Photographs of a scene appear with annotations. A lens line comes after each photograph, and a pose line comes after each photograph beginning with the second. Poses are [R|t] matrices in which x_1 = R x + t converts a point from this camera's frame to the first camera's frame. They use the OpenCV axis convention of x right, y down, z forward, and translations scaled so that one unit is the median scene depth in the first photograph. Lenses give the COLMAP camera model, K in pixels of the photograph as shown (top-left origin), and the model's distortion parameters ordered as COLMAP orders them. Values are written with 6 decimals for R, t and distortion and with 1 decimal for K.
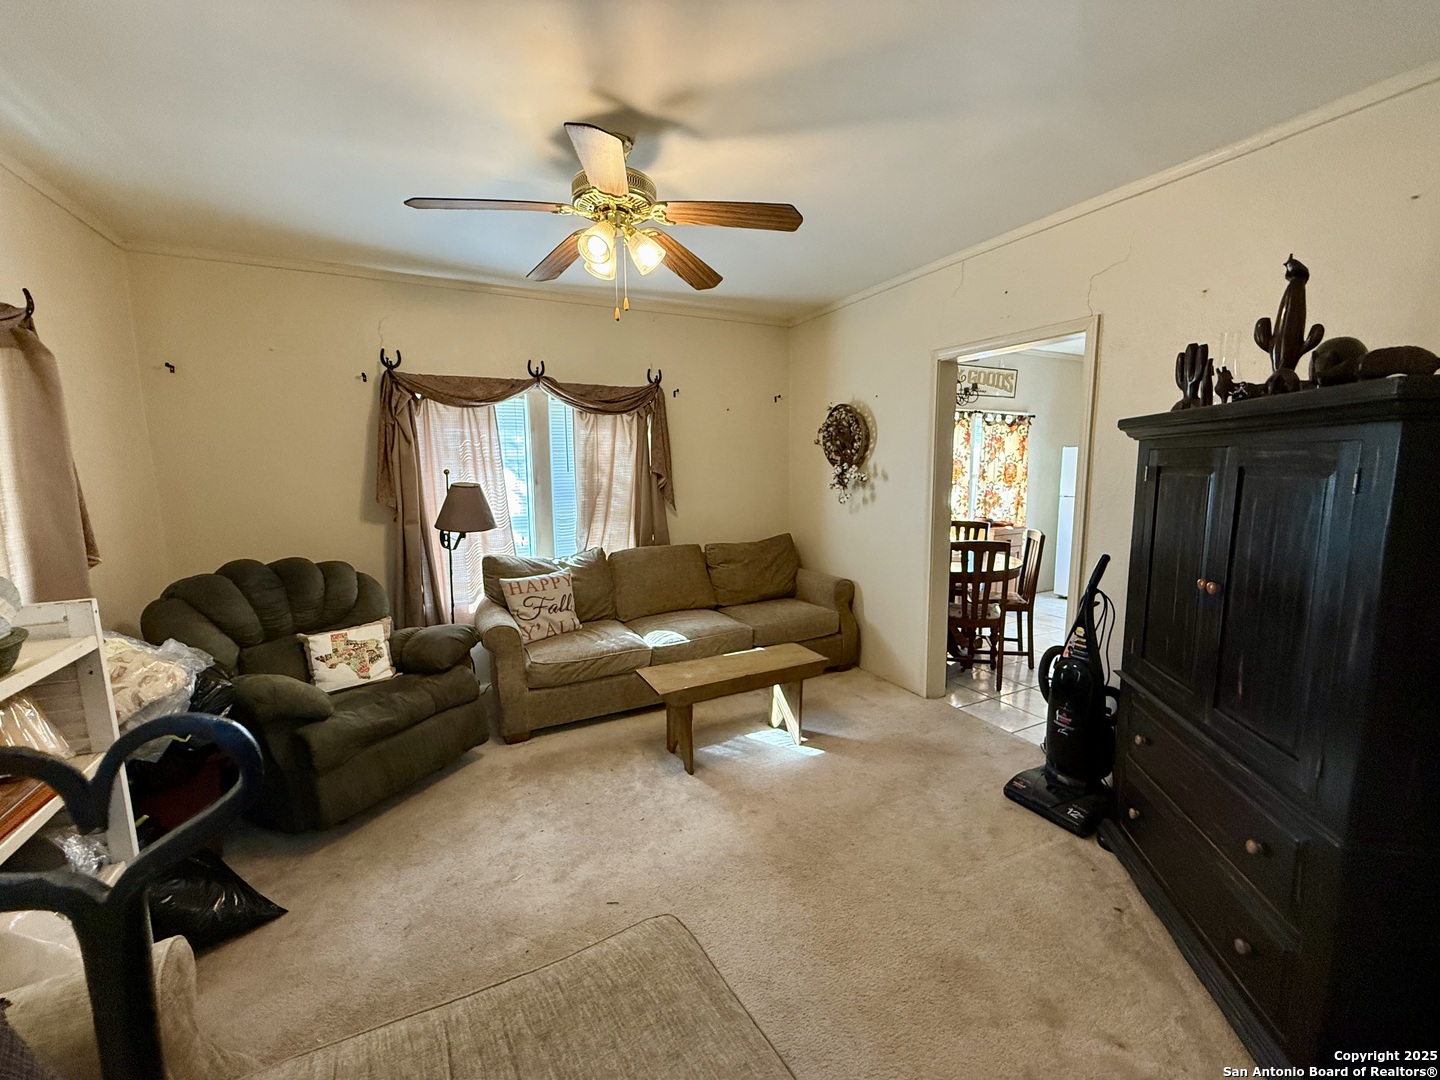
lens RADIAL K [[577.3, 0, 720.0], [0, 577.3, 540.0], [0, 0, 1]] dist [0.001707, -0.000197]
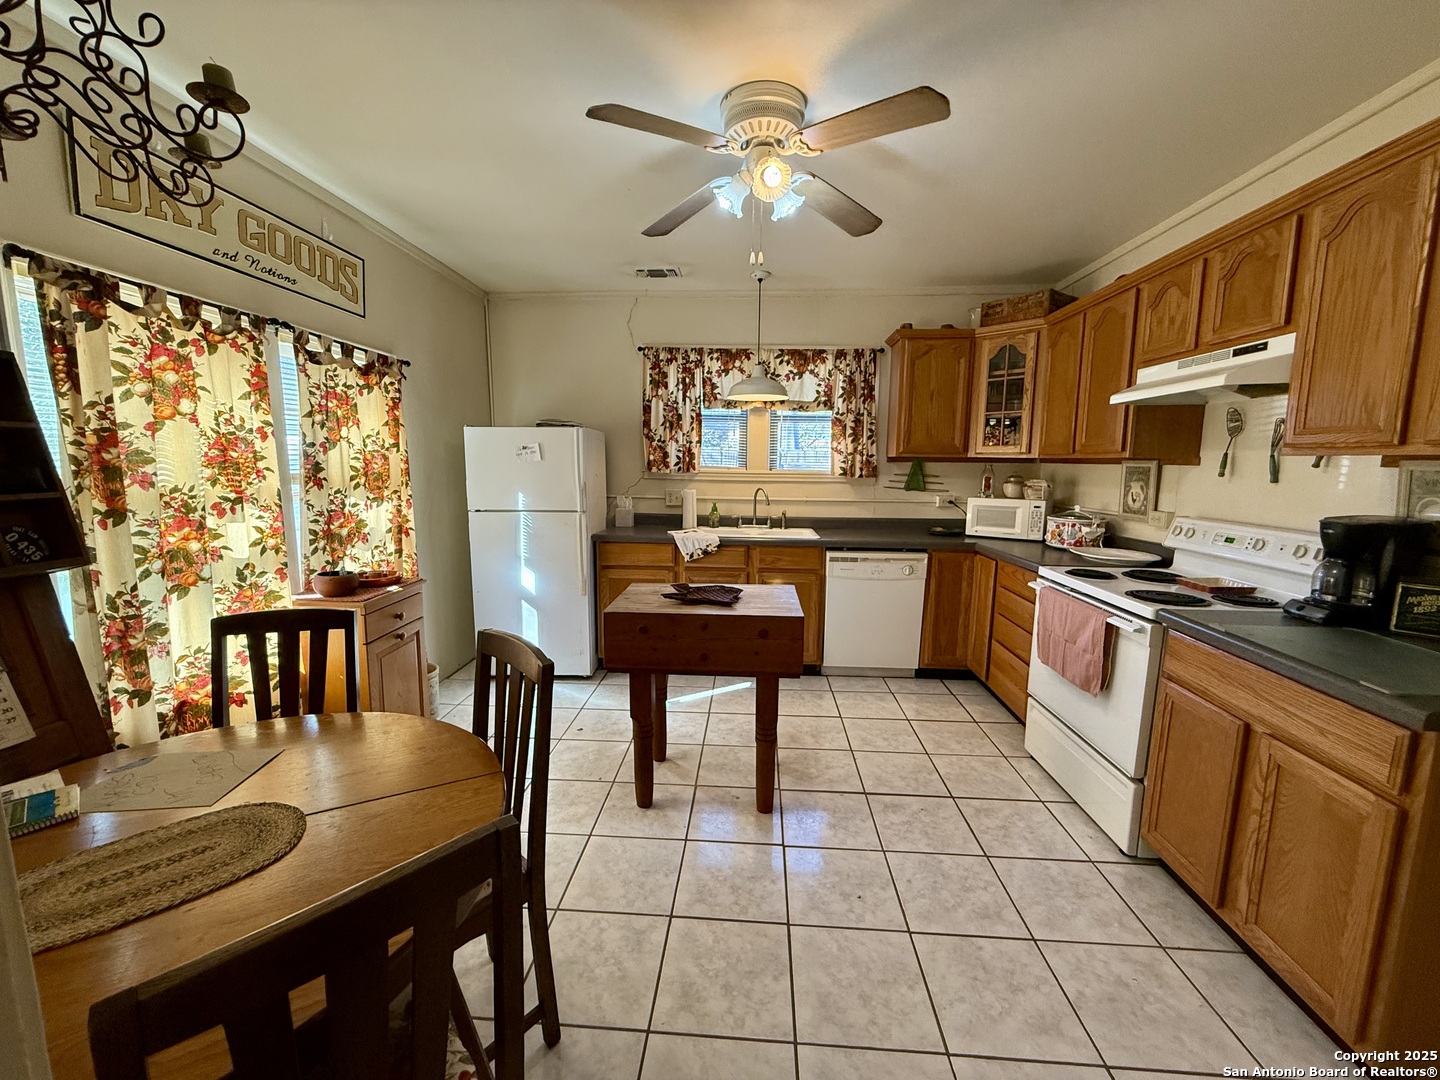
lens RADIAL K [[577.3, 0, 720.0], [0, 577.3, 540.0], [0, 0, 1]] dist [0.001707, -0.000197]
pose [[0.512743, -0.102864, 0.852358, 0.233322], [0.100775, 0.993145, 0.059232, -0.059092], [-0.852607, 0.055525, 0.519594, 0.511864]]
